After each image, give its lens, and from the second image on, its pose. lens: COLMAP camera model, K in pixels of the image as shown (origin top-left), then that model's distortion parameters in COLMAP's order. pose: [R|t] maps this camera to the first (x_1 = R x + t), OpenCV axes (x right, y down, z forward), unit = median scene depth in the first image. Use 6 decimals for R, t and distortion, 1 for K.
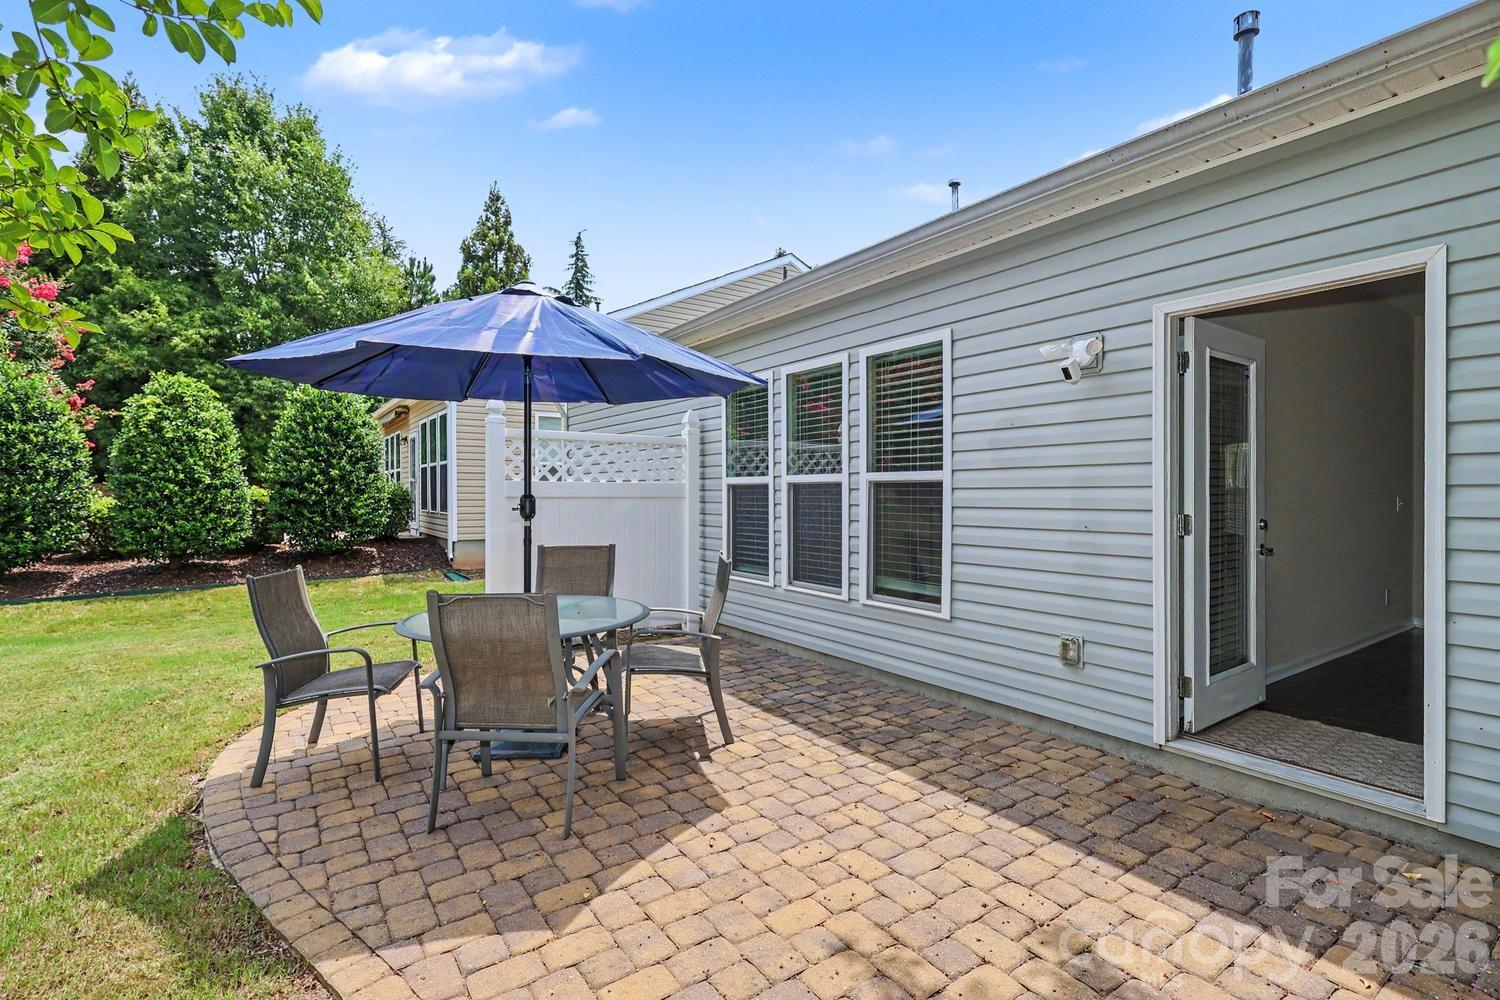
lens RADIAL K [[715.8, 0, 744.4], [0, 715.8, 490.0], [0, 0, 1]] dist [-0.003690, 0.001802]
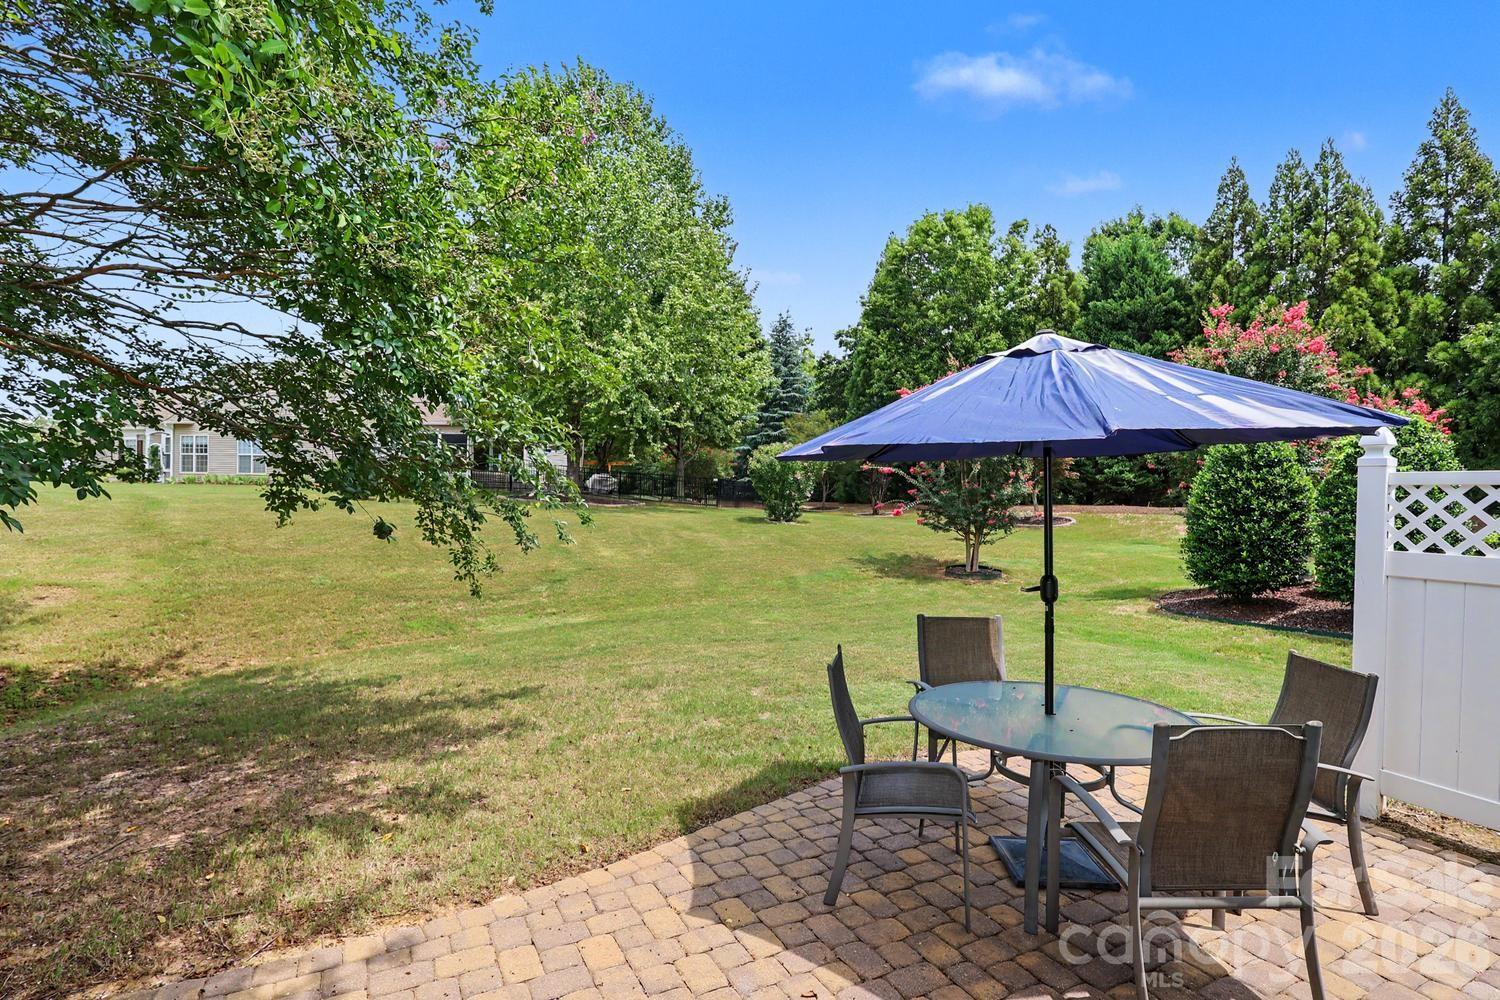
lens RADIAL K [[715.8, 0, 742.5], [0, 715.8, 505.0], [0, 0, 1]] dist [-0.003690, 0.001802]
pose [[-0.131340, 0.000648, -0.991337, 0.396905], [-0.008673, 0.999961, 0.001802, -0.050130], [0.991299, 0.008835, -0.131329, 0.493499]]
